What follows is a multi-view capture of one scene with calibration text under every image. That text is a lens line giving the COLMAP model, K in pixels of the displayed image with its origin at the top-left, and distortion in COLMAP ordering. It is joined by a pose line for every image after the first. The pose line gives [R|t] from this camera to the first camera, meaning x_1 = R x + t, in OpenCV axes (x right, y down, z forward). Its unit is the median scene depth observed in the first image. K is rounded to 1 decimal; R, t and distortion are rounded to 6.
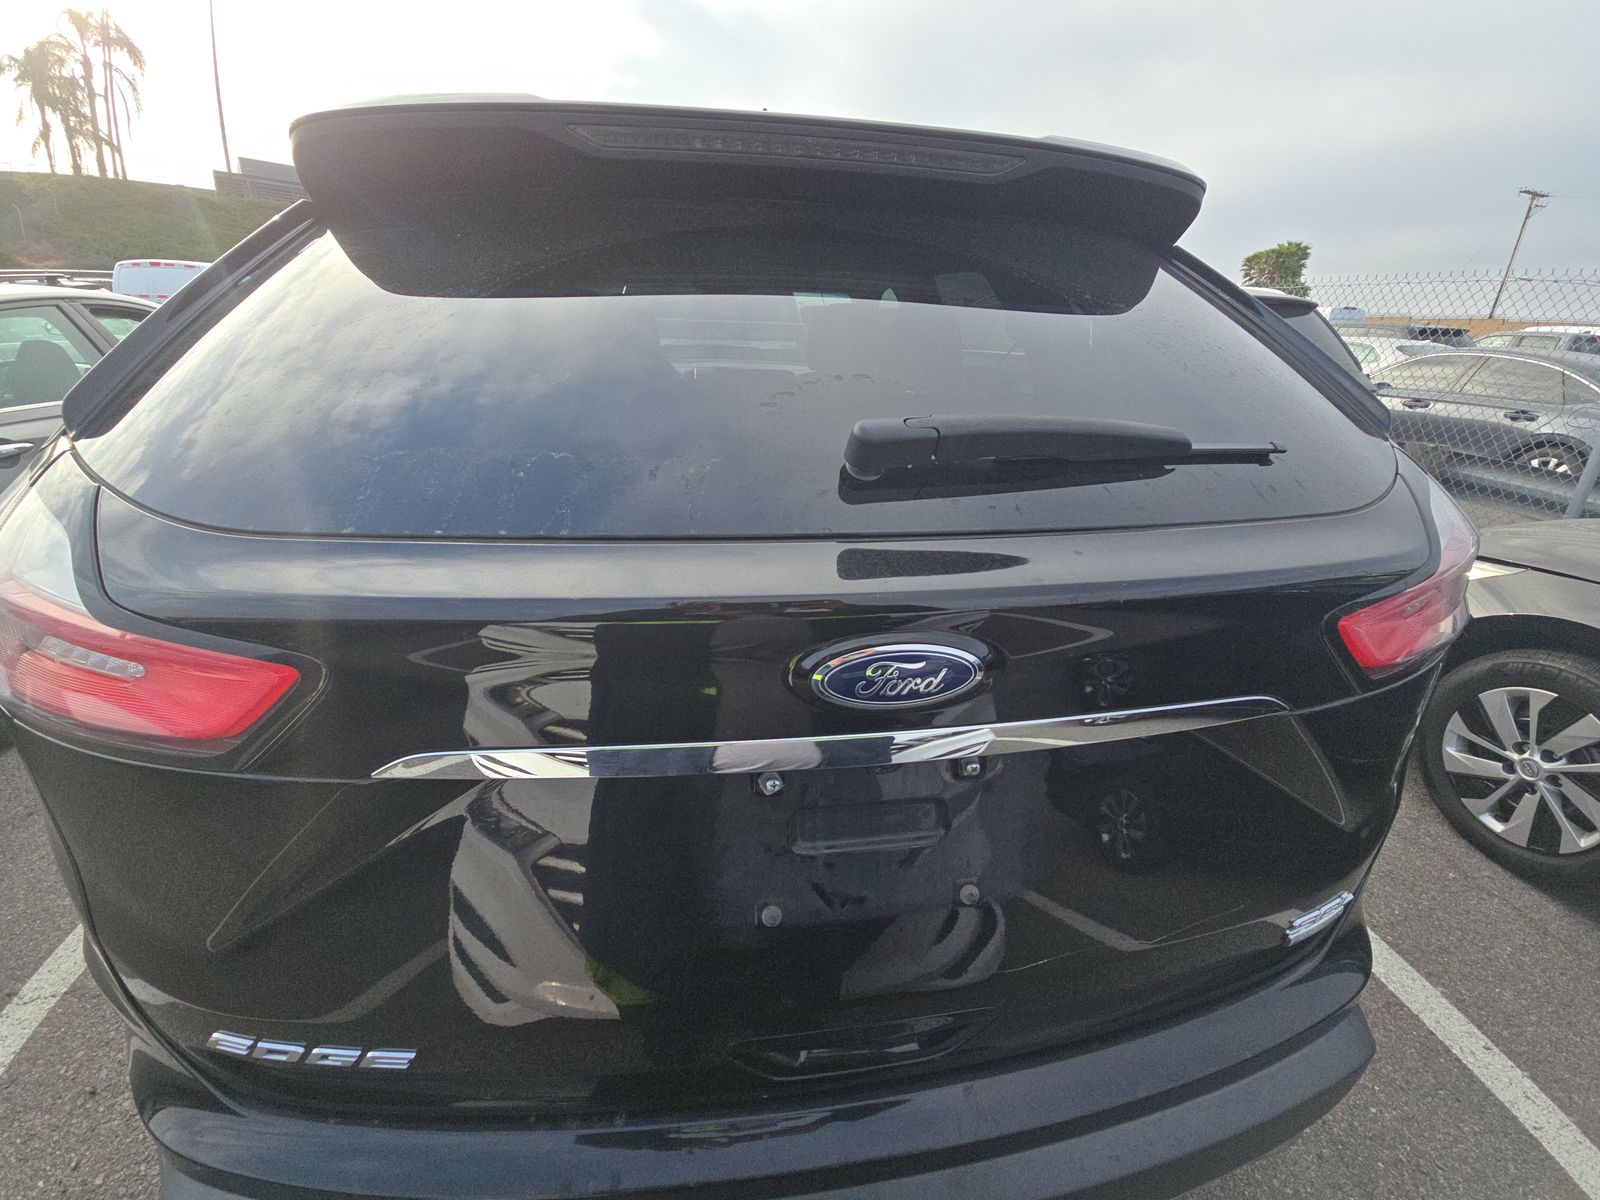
lens RADIAL K [[667.9, 0, 800.0], [0, 667.9, 600.0], [0, 0, 1]] dist [0.015022, -0.019250]
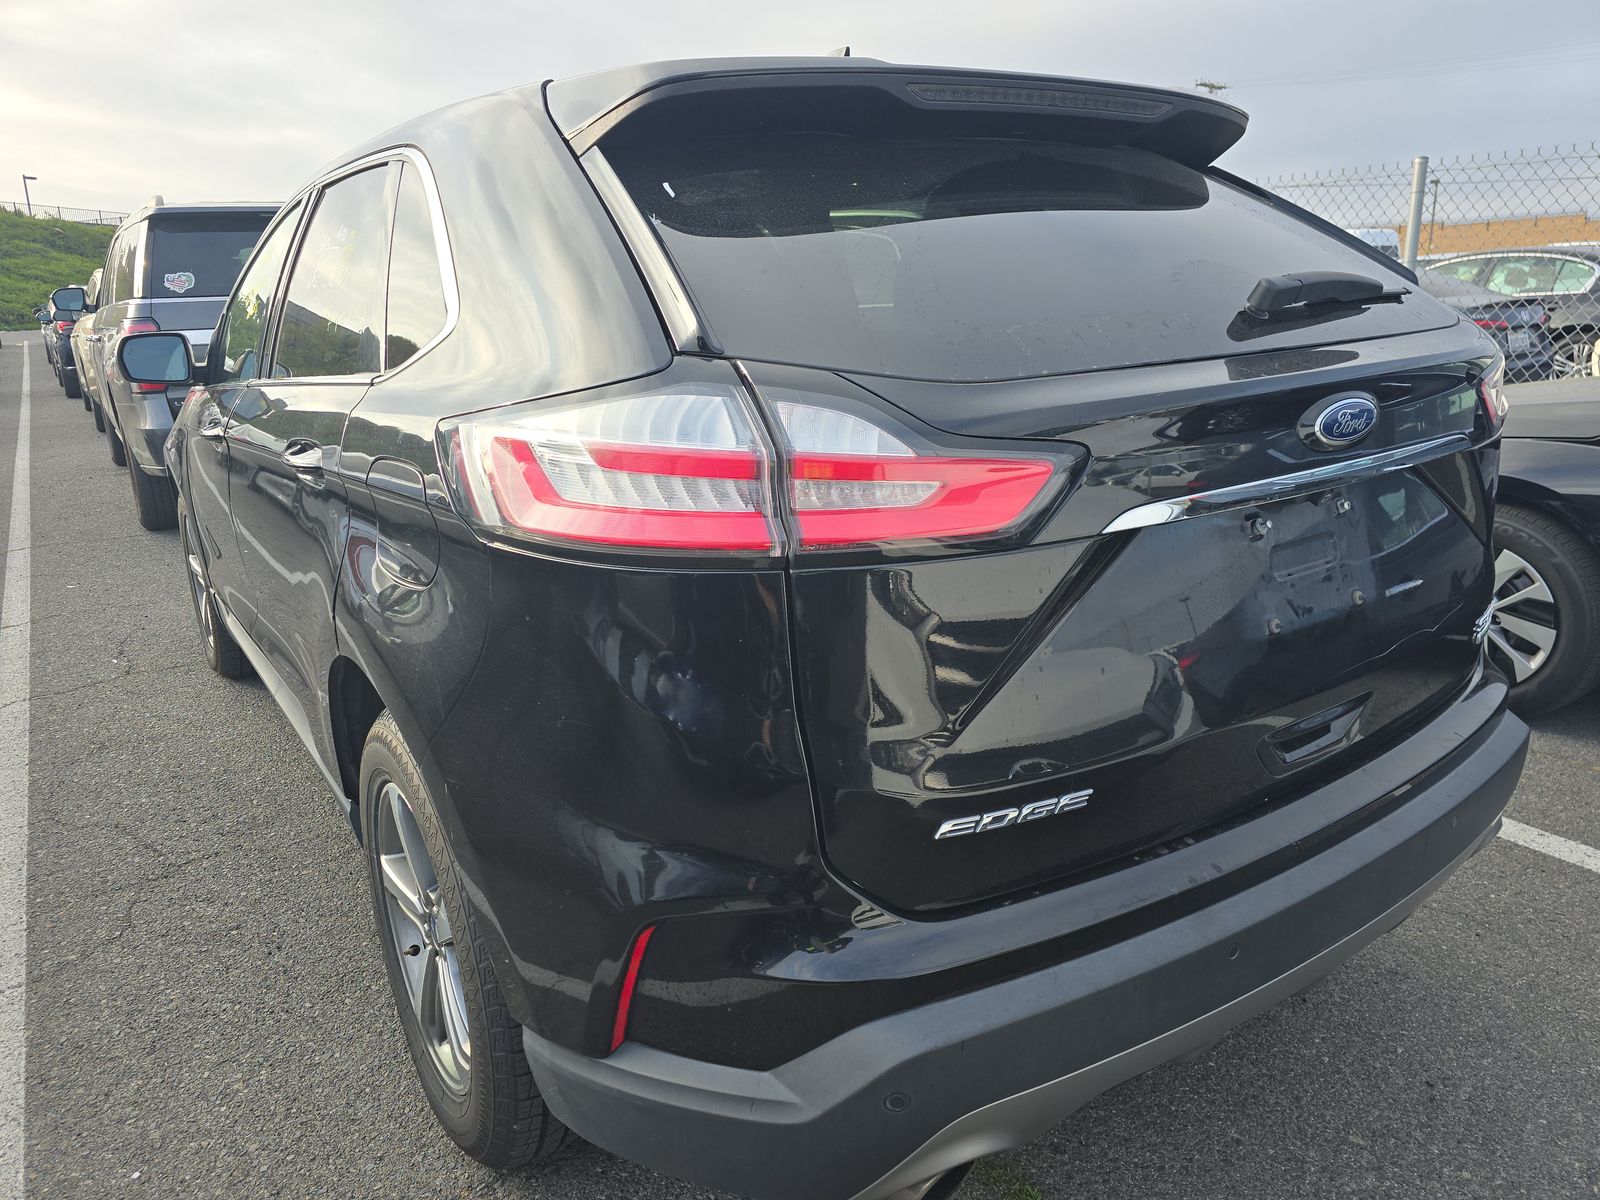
lens RADIAL K [[1071.9, 0, 800.0], [0, 1071.9, 600.0], [0, 0, 1]] dist [0.007045, -0.019981]
pose [[0.906173, -0.182900, 0.381310, -1.286395], [0.224277, 0.972244, -0.066640, 0.250031], [-0.358538, 0.145907, 0.922042, -0.517238]]
